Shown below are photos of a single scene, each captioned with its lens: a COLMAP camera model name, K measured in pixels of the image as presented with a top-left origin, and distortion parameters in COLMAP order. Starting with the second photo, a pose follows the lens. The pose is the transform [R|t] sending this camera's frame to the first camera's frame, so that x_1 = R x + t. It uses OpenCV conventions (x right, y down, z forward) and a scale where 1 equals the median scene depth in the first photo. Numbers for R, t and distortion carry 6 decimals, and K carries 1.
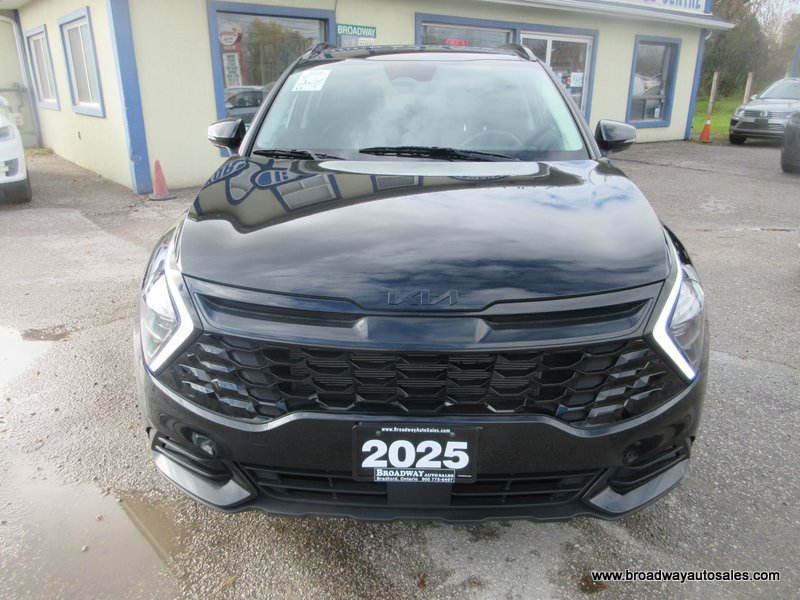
lens RADIAL K [[606.4, 0, 400.0], [0, 606.4, 300.0], [0, 0, 1]] dist [0.017467, 0.001759]
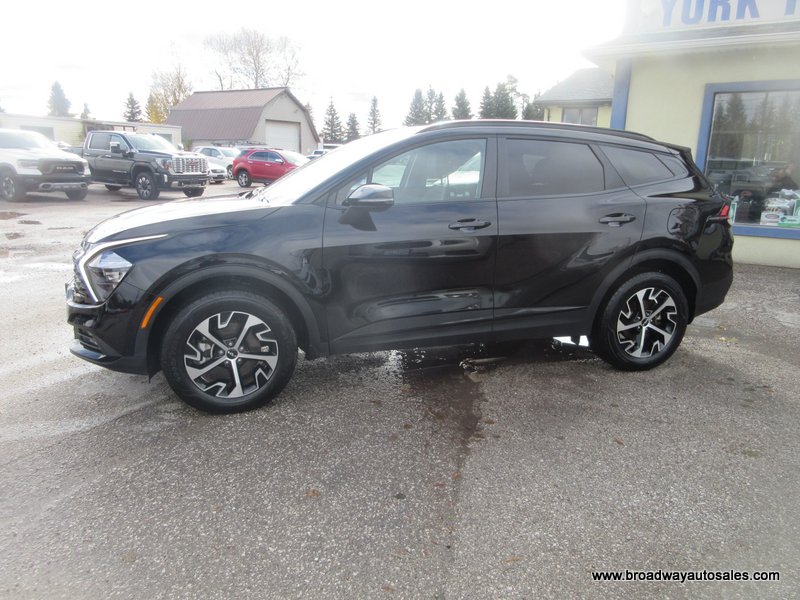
lens RADIAL K [[606.4, 0, 400.0], [0, 606.4, 300.0], [0, 0, 1]] dist [0.017467, 0.001759]
pose [[0.334199, 0.221028, -0.916219, 2.794982], [-0.332022, 0.937406, 0.105031, -0.426912], [0.882084, 0.269104, 0.386667, 1.228096]]
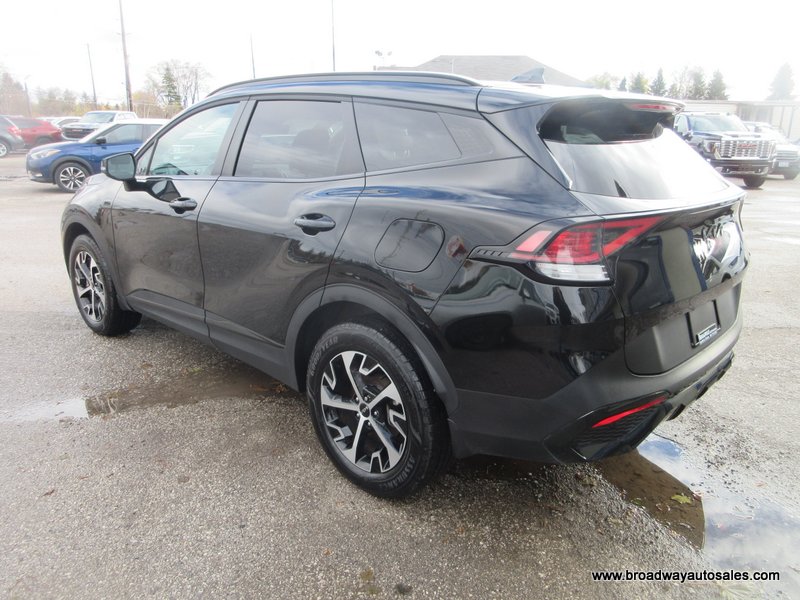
lens RADIAL K [[606.4, 0, 400.0], [0, 606.4, 300.0], [0, 0, 1]] dist [0.017467, 0.001759]
pose [[-0.707645, 0.184191, -0.682138, 1.613625], [-0.232877, 0.850681, 0.471286, -1.423951], [0.667088, 0.492358, -0.559086, 4.117134]]
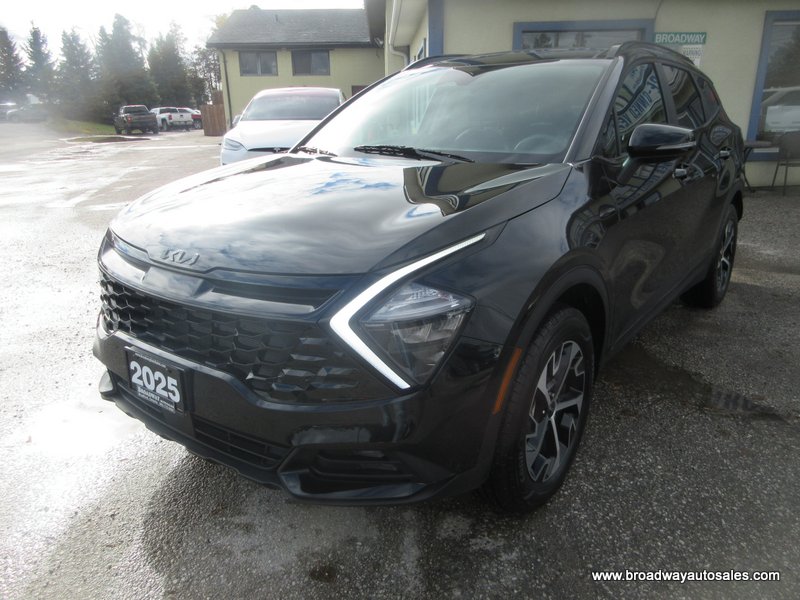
lens RADIAL K [[606.4, 0, 400.0], [0, 606.4, 300.0], [0, 0, 1]] dist [0.017467, 0.001759]
pose [[0.804459, 0.164045, -0.570907, 1.094189], [-0.180839, 0.983123, 0.027672, -0.031215], [0.565811, 0.080981, 0.820549, 0.253753]]
